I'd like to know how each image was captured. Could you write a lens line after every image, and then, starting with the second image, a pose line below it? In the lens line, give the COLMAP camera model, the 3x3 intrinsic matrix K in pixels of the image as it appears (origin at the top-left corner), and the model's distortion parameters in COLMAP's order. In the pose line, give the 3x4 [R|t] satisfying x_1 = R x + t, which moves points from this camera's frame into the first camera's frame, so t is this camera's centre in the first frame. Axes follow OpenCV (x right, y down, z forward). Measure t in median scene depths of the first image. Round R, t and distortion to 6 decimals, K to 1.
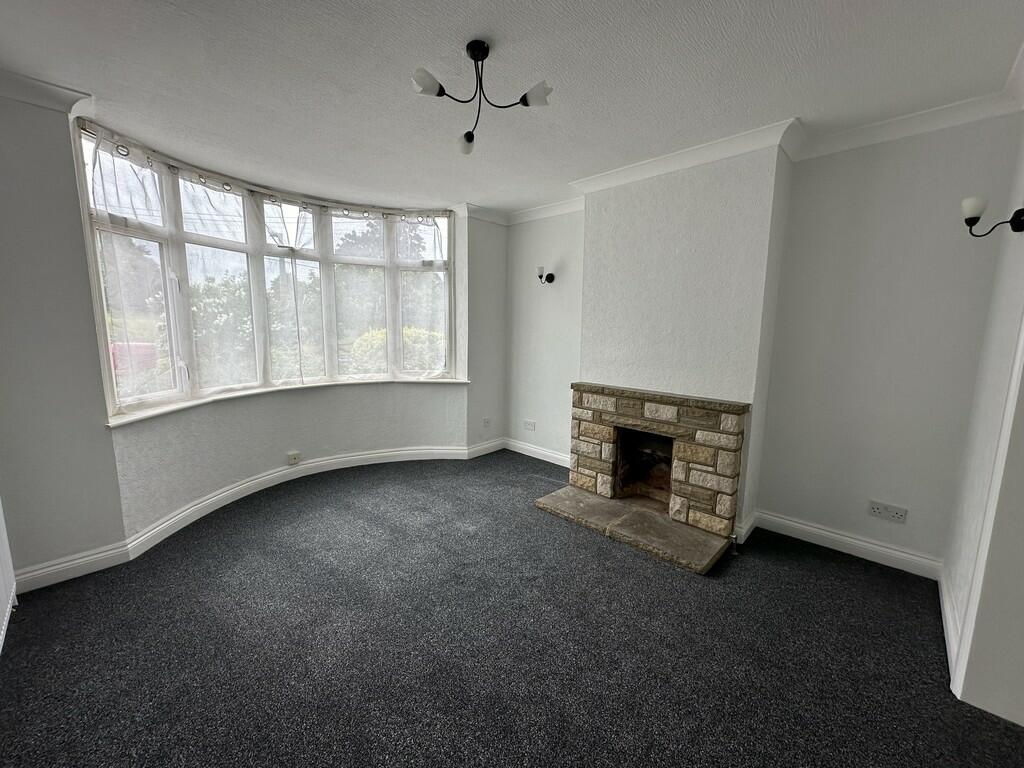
lens RADIAL K [[409.9, 0, 512.0], [0, 409.9, 384.0], [0, 0, 1]] dist [-0.000501, 0.000304]
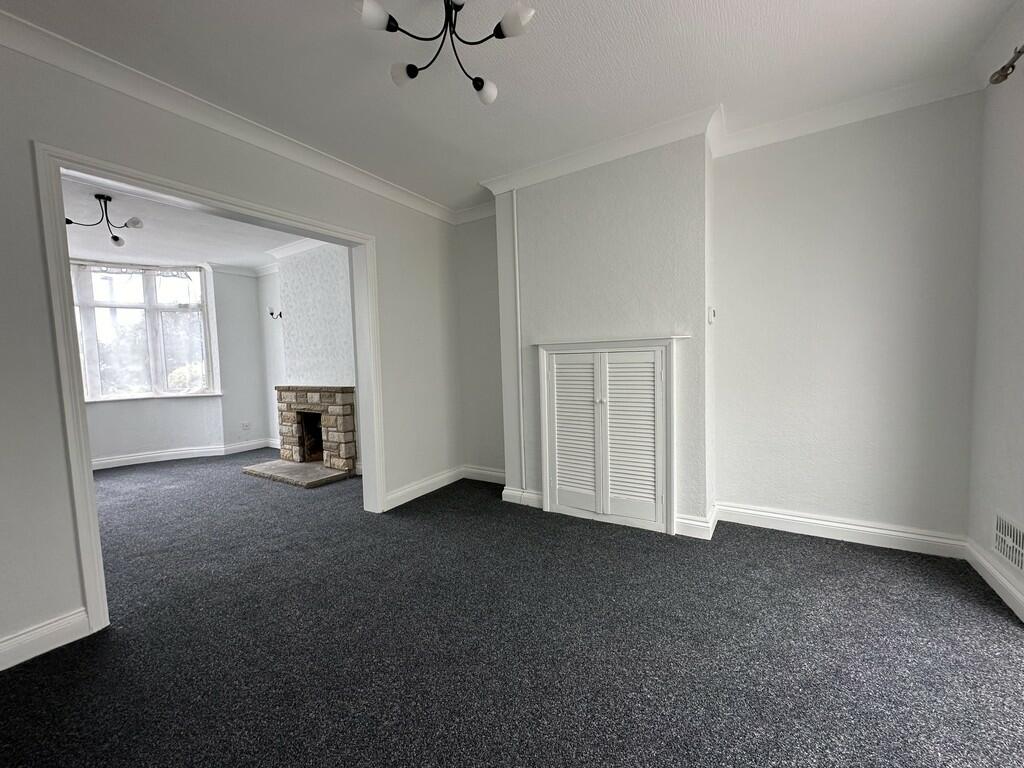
lens RADIAL K [[409.9, 0, 512.0], [0, 409.9, 384.0], [0, 0, 1]] dist [-0.000501, 0.000304]
pose [[0.977755, -0.056944, 0.201871, 0.677315], [0.073465, 0.994450, -0.075310, 0.162561], [-0.196463, 0.088465, 0.976512, -0.579809]]
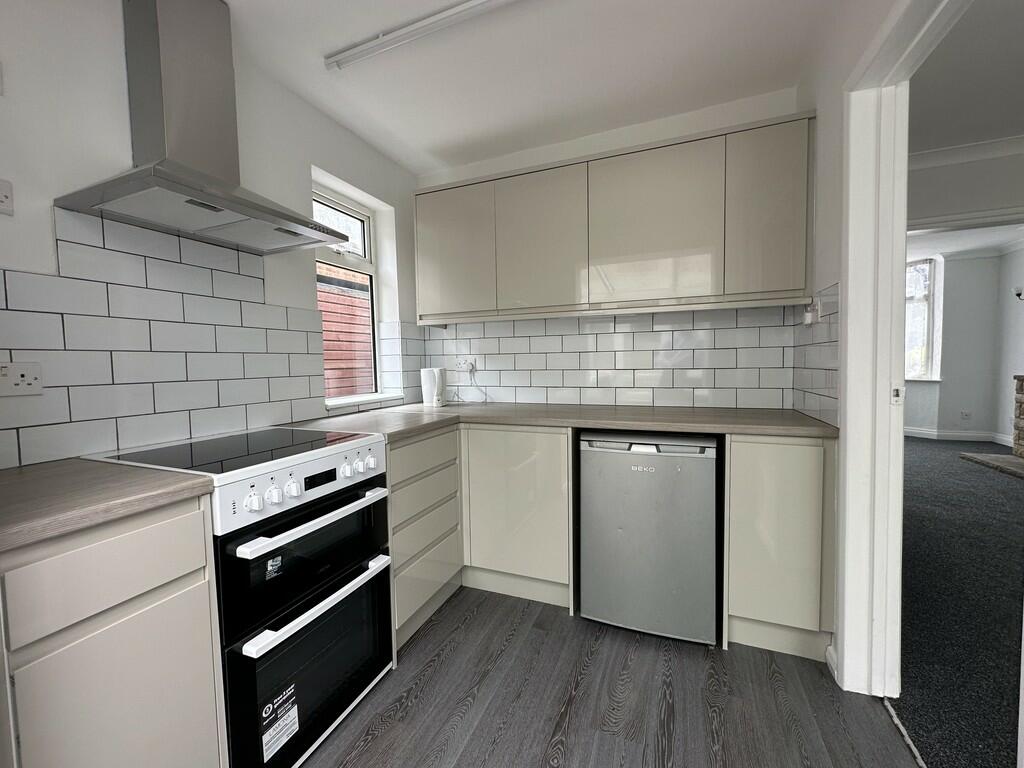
lens RADIAL K [[409.9, 0, 512.0], [0, 409.9, 384.0], [0, 0, 1]] dist [-0.000501, 0.000304]
pose [[0.369080, 0.024167, -0.929084, 0.784352], [-0.109414, 0.993840, -0.017614, 0.230455], [0.922935, 0.108156, 0.369450, -0.991075]]
